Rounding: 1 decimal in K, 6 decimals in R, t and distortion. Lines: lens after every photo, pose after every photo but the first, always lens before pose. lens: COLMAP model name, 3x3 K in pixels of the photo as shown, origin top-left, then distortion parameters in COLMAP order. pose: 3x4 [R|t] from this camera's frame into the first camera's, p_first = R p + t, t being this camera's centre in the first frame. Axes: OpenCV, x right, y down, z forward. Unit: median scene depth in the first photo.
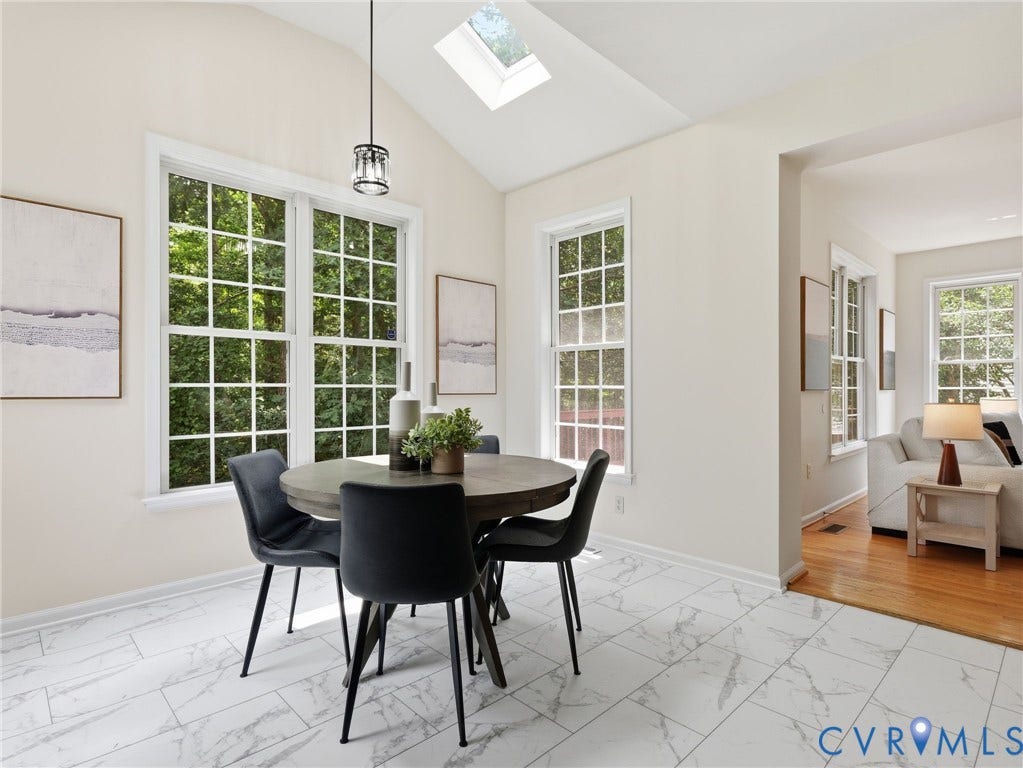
lens RADIAL K [[541.8, 0, 511.1], [0, 541.8, 386.4], [0, 0, 1]] dist [0.002028, -0.000457]
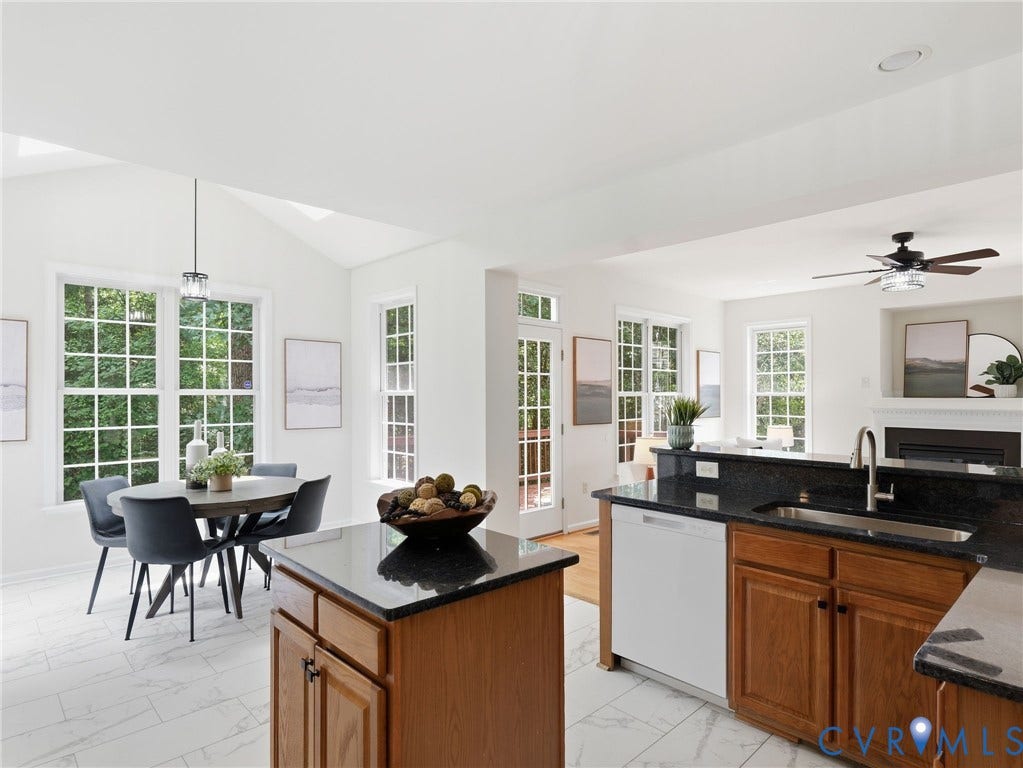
lens RADIAL K [[574.0, 0, 511.6], [0, 574.0, 392.9], [0, 0, 1]] dist [-0.000512, -0.000943]
pose [[0.999996, -0.002627, 0.000723, 0.500847], [0.002632, 0.999976, -0.006465, -0.077746], [-0.000706, 0.006467, 0.999979, -0.472390]]
